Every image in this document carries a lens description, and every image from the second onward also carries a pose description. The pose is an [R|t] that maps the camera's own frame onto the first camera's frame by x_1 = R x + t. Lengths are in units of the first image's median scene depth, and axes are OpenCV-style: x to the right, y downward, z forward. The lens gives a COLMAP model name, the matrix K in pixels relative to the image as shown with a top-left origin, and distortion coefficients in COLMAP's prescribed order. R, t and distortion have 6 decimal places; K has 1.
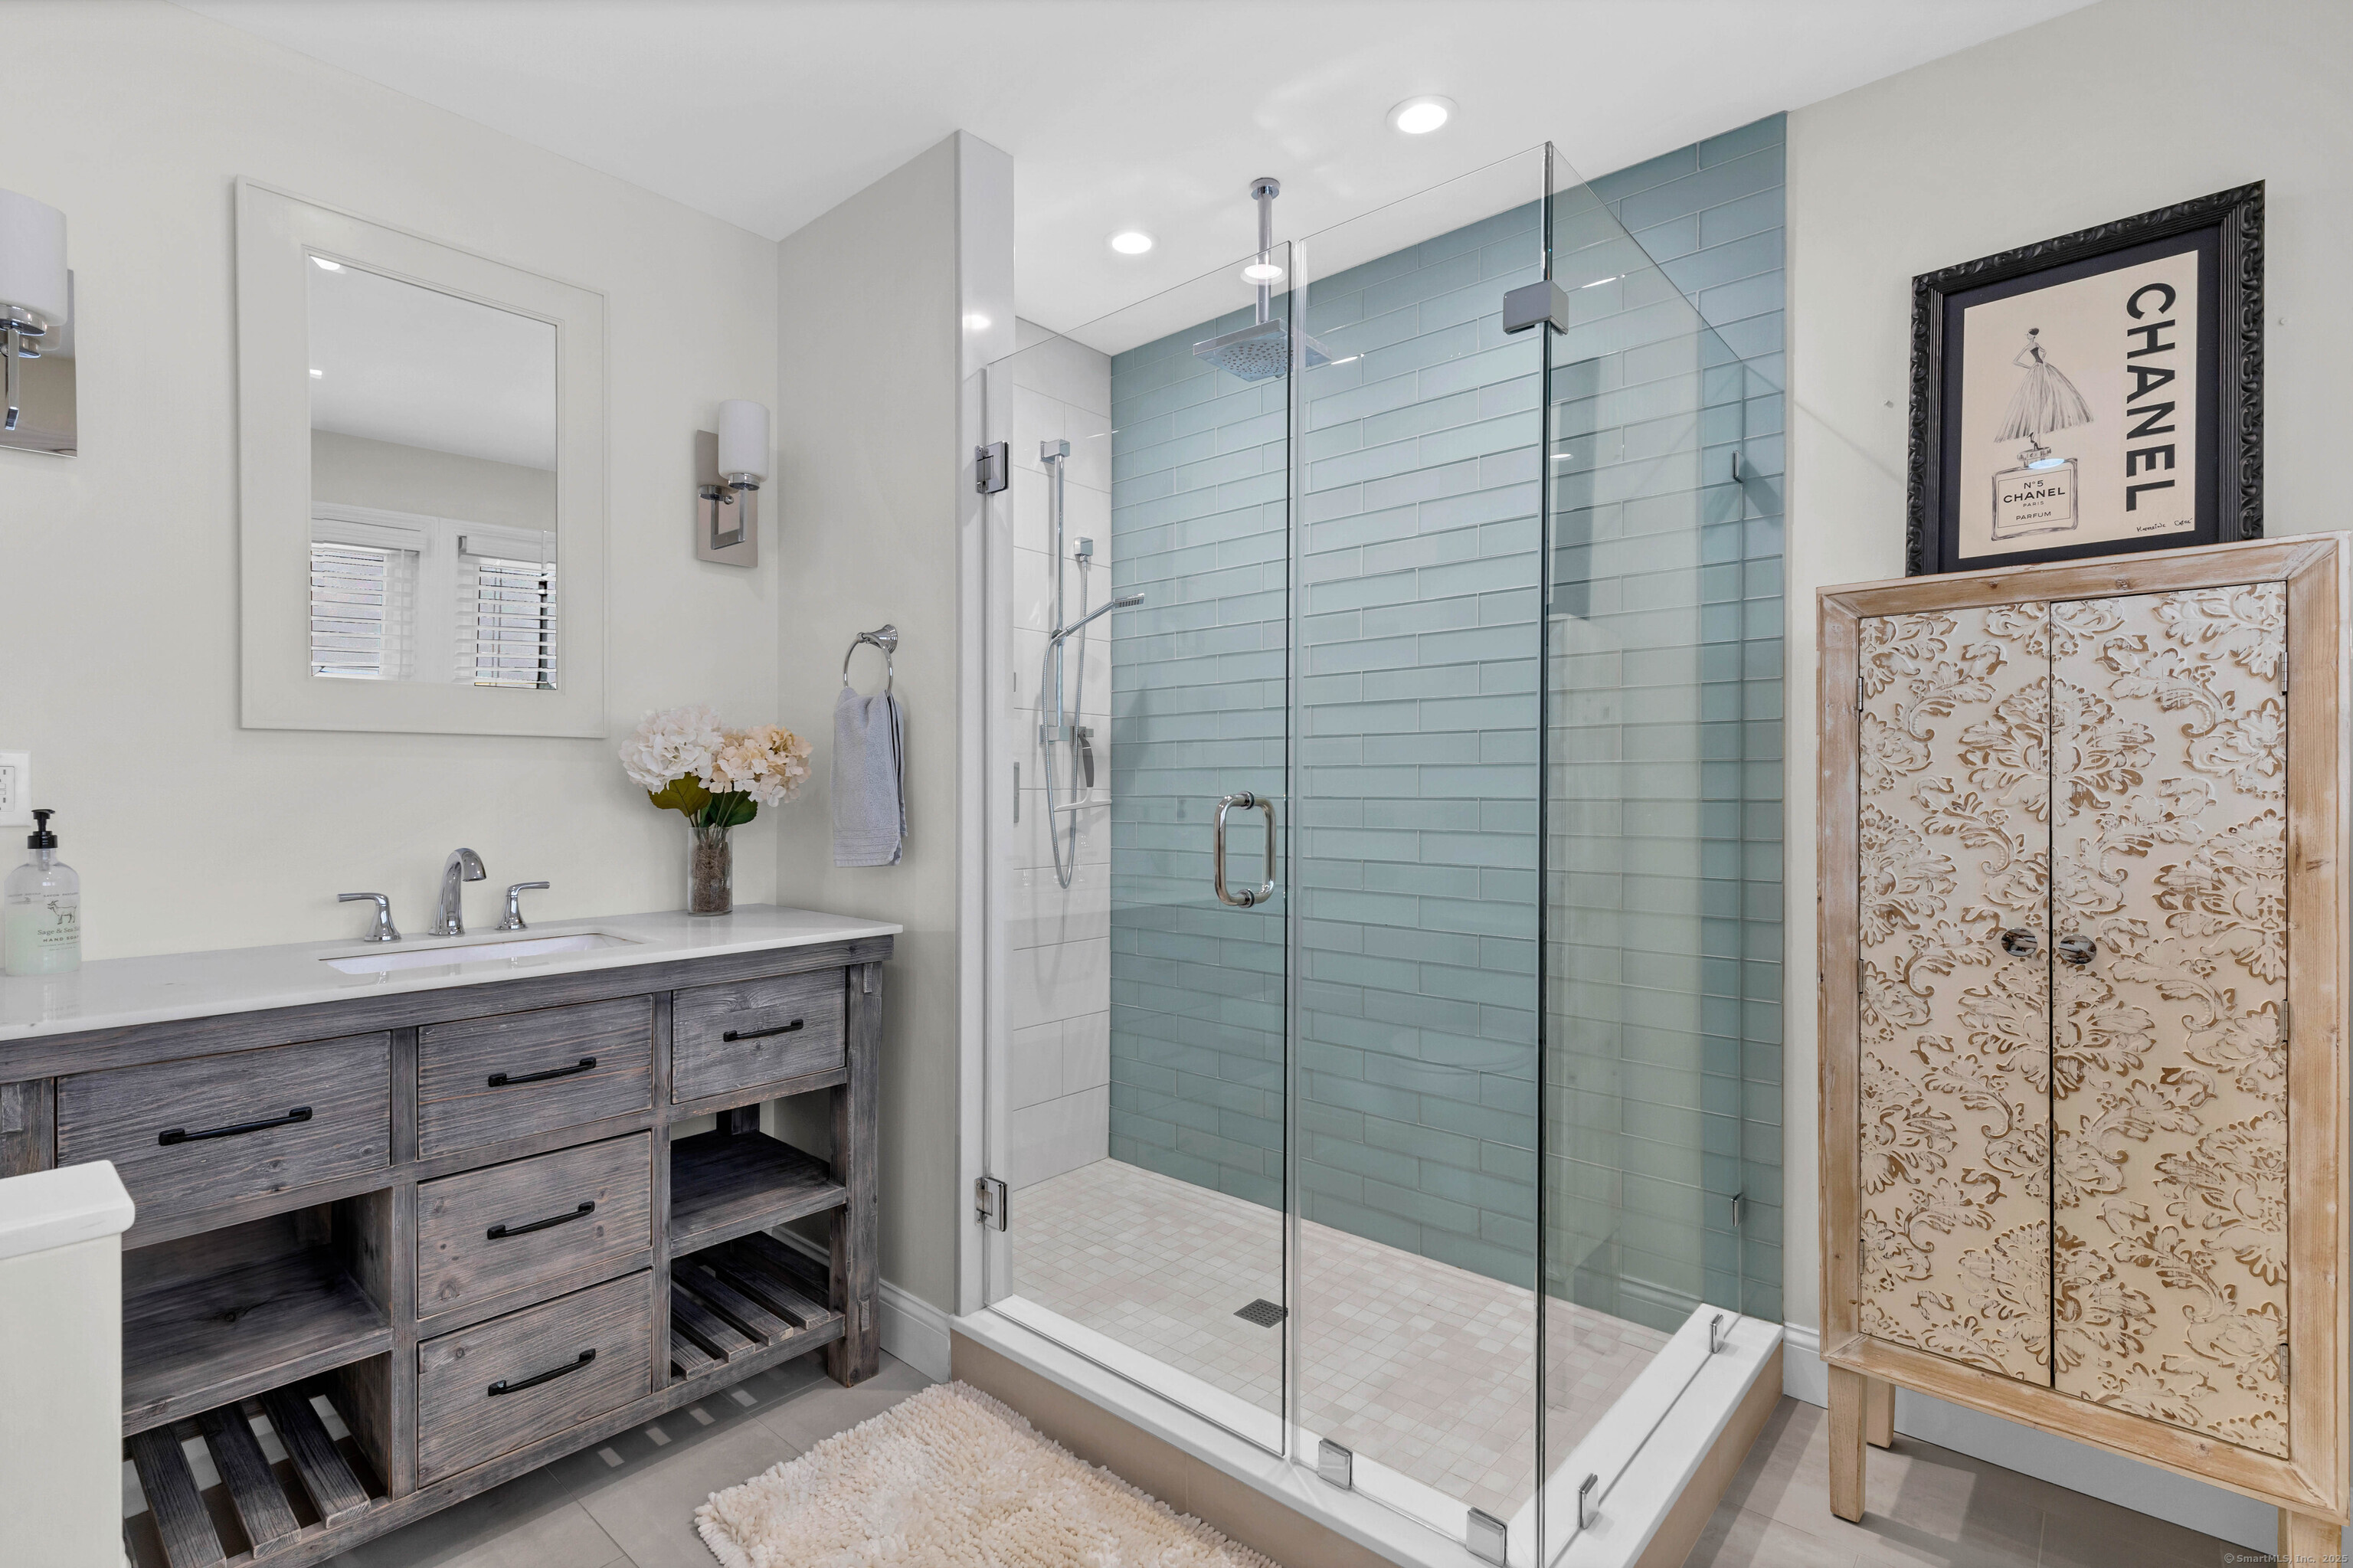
lens RADIAL K [[1090.7, 0, 1176.9], [0, 1090.7, 784.8], [0, 0, 1]] dist [0.003891, 0.000137]
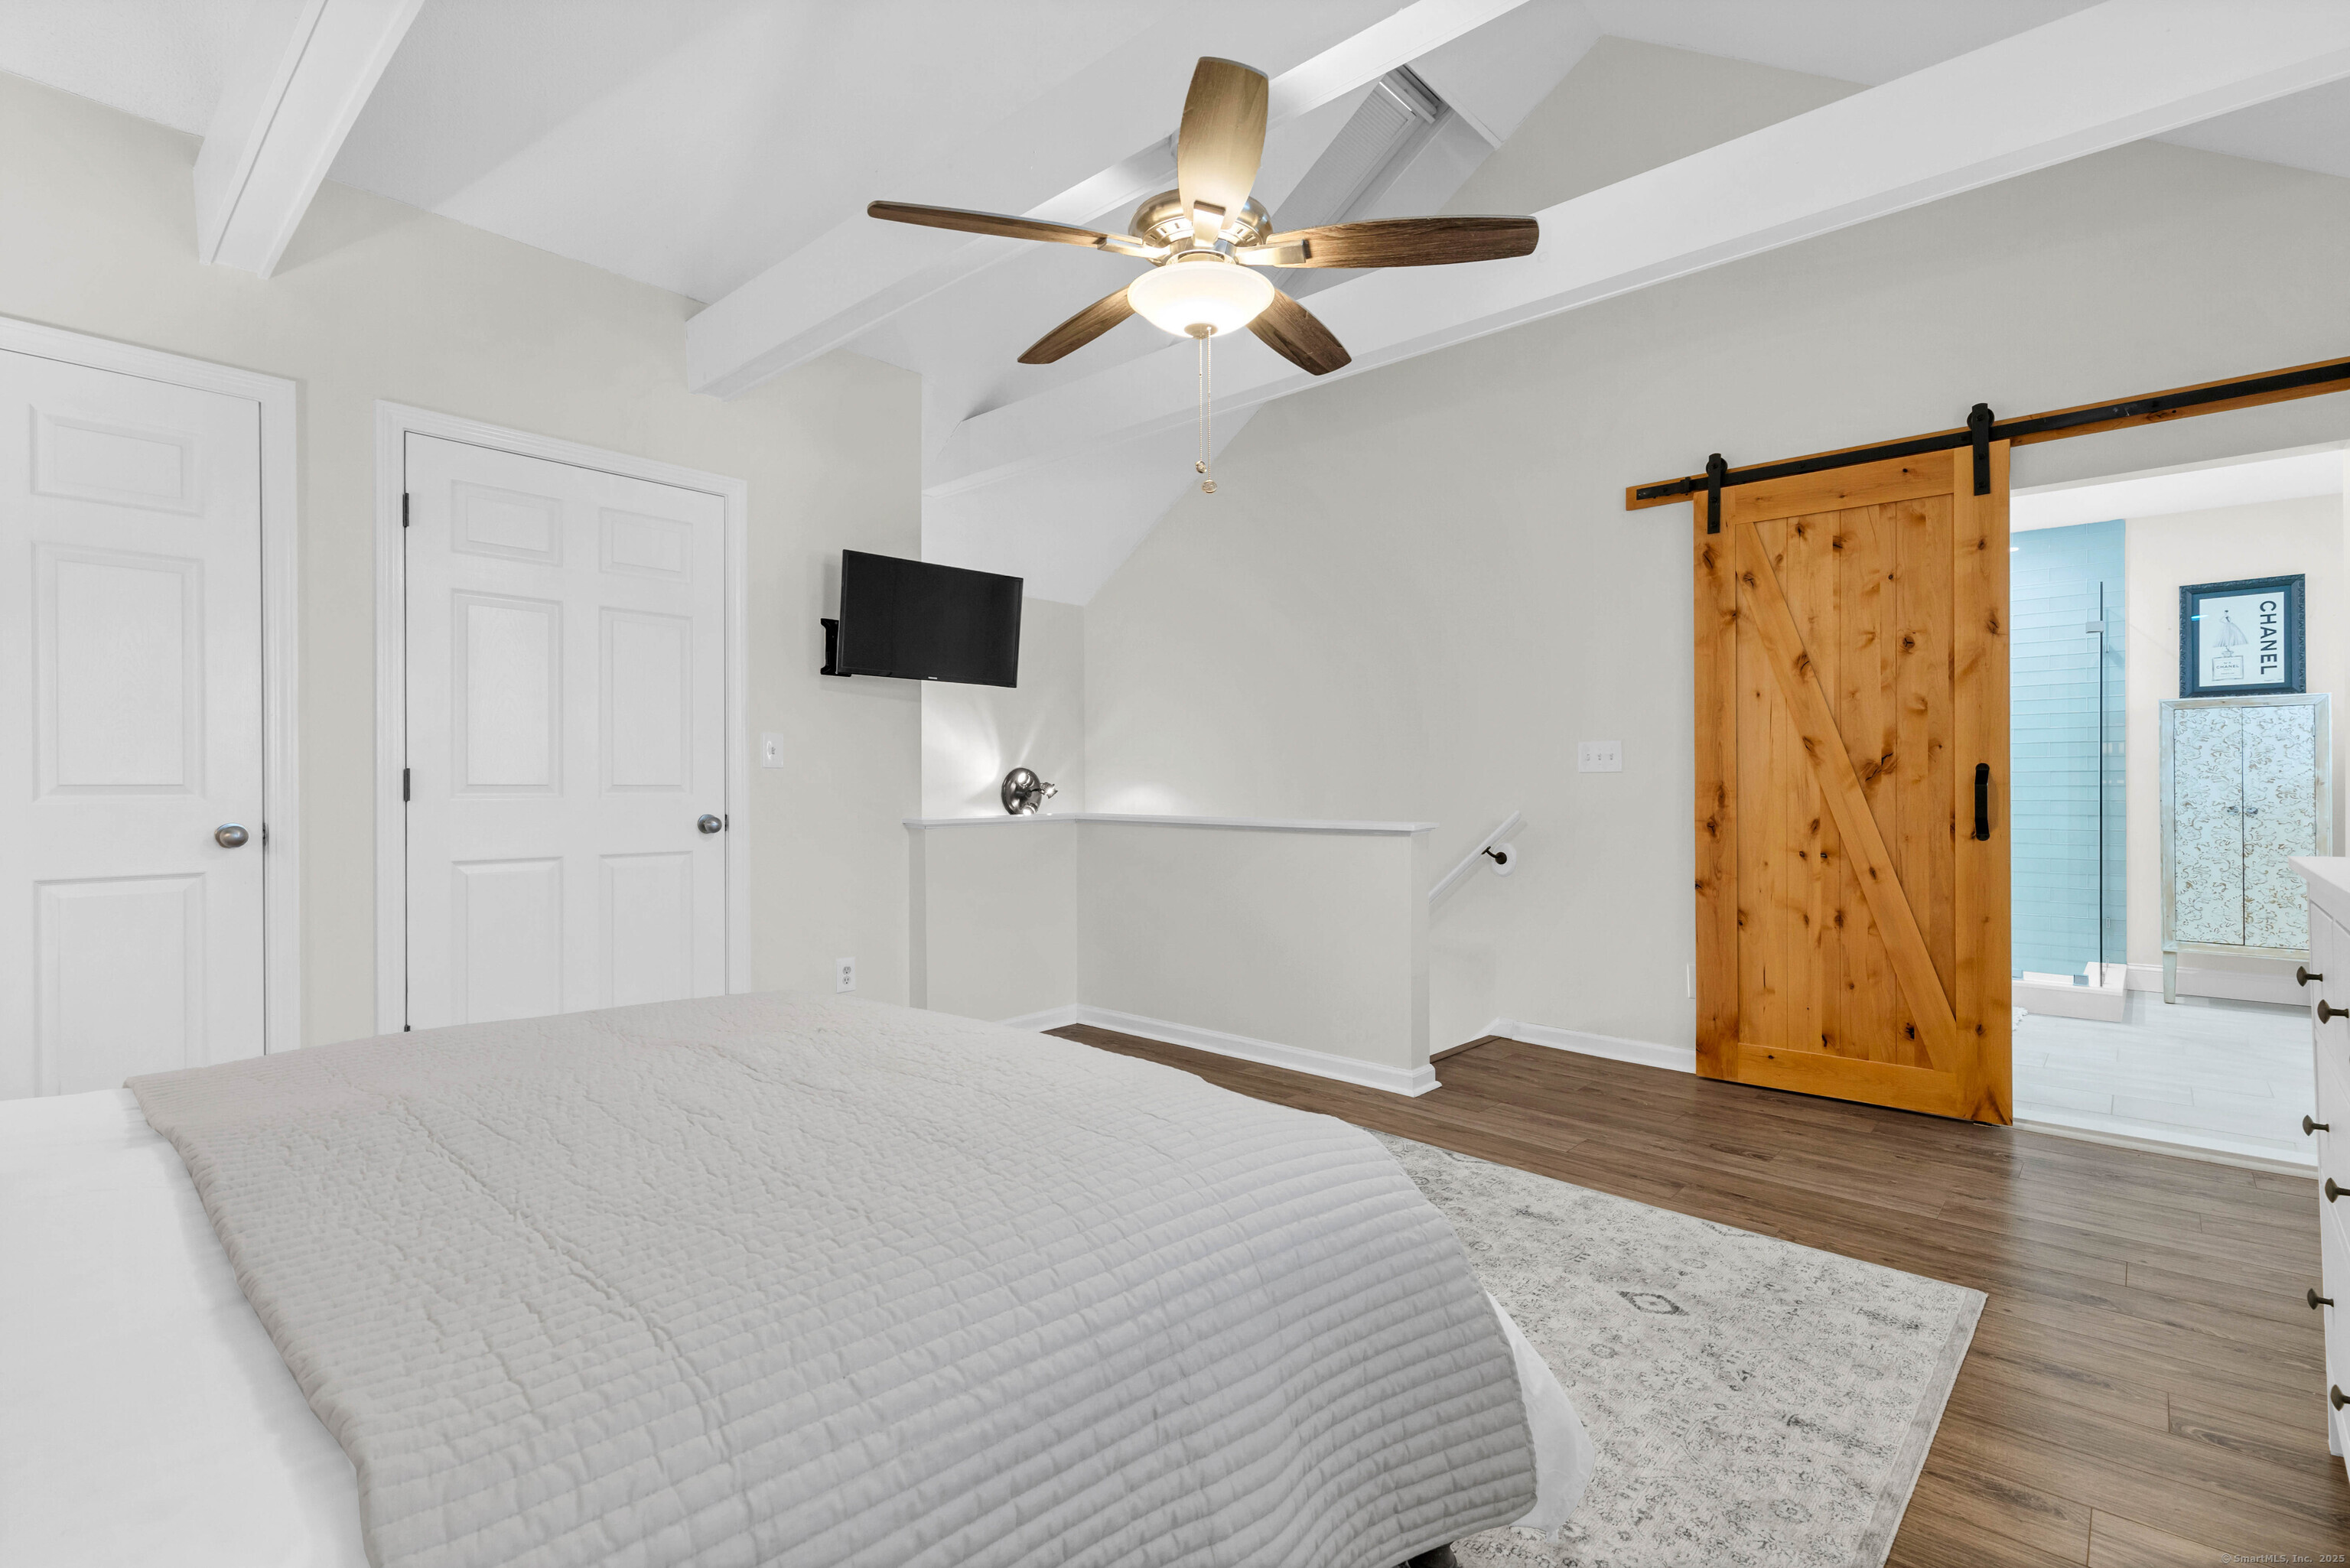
lens RADIAL K [[1089.2, 0, 1174.5], [0, 1089.2, 783.0], [0, 0, 1]] dist [0.003891, 0.000137]
pose [[0.999929, -0.006081, -0.010215, -2.266494], [0.006056, 0.999978, -0.002531, 0.048003], [0.010231, 0.002469, 0.999945, -2.213156]]
